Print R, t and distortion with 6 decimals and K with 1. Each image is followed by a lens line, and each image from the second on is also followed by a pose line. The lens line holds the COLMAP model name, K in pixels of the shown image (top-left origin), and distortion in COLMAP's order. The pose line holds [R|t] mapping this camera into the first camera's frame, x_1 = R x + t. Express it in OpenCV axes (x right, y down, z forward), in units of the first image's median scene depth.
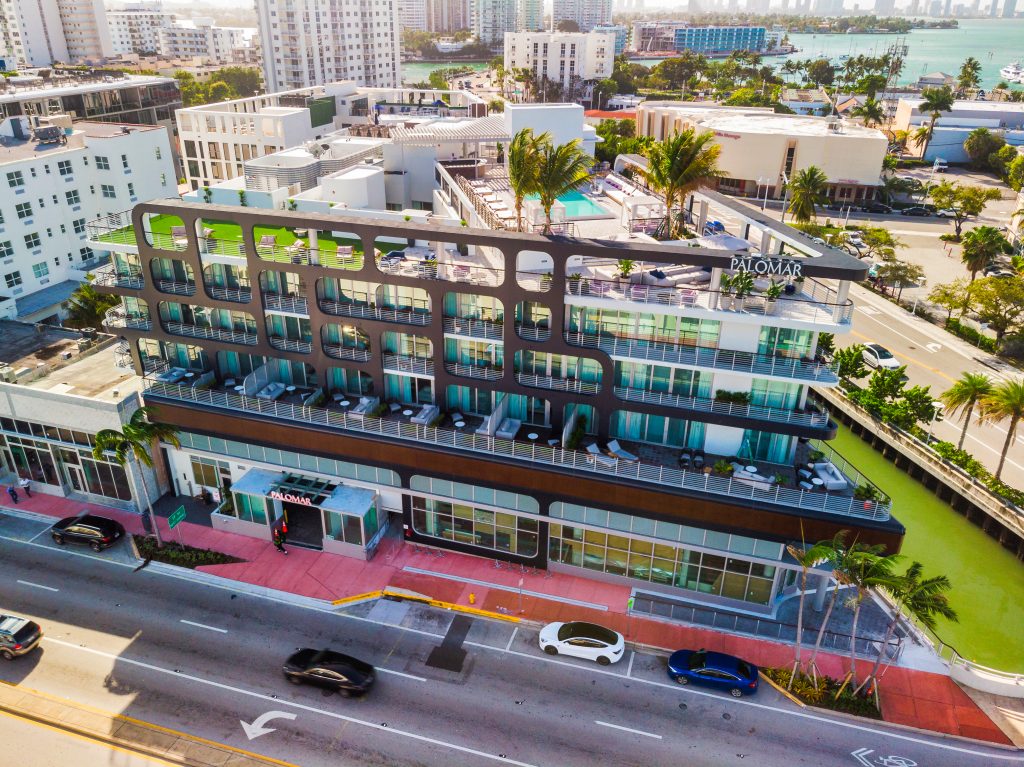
lens RADIAL K [[776.9, 0, 512.0], [0, 776.9, 383.5], [0, 0, 1]] dist [0.001758, 0.000140]
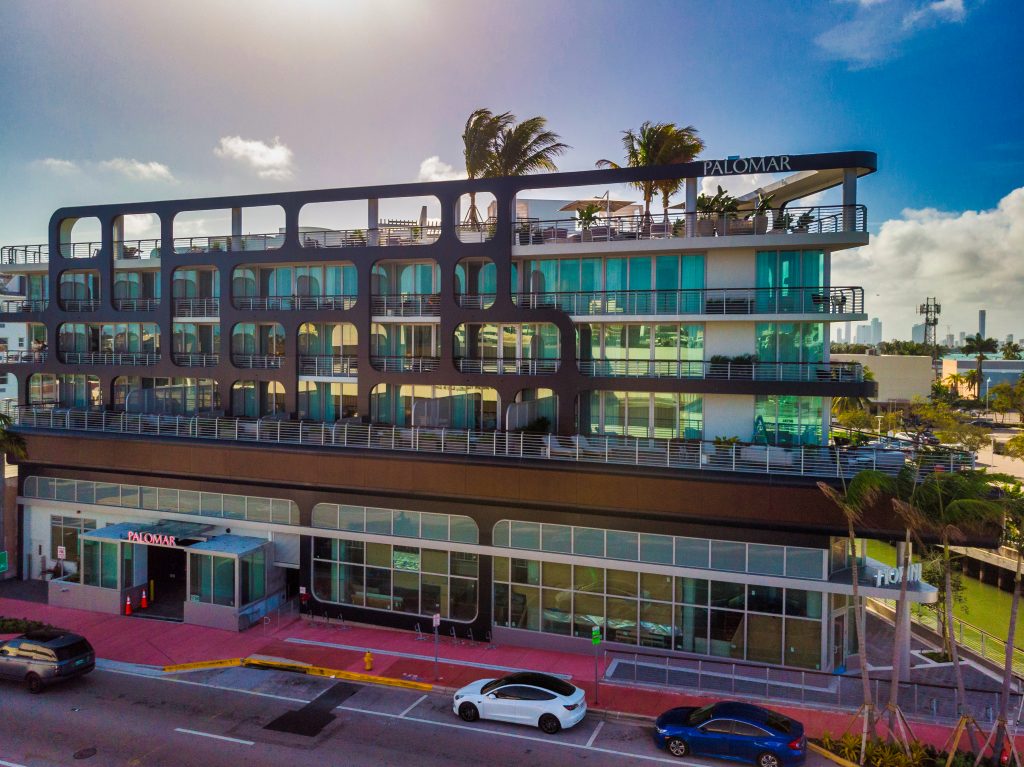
lens RADIAL K [[787.8, 0, 537.4], [0, 787.8, 383.3], [0, 0, 1]] dist [-0.031151, 0.067873]
pose [[0.998603, -0.000380, -0.052834, 0.125523], [-0.022135, 0.904977, -0.424884, 0.335918], [0.047975, 0.425460, 0.903705, 0.293258]]
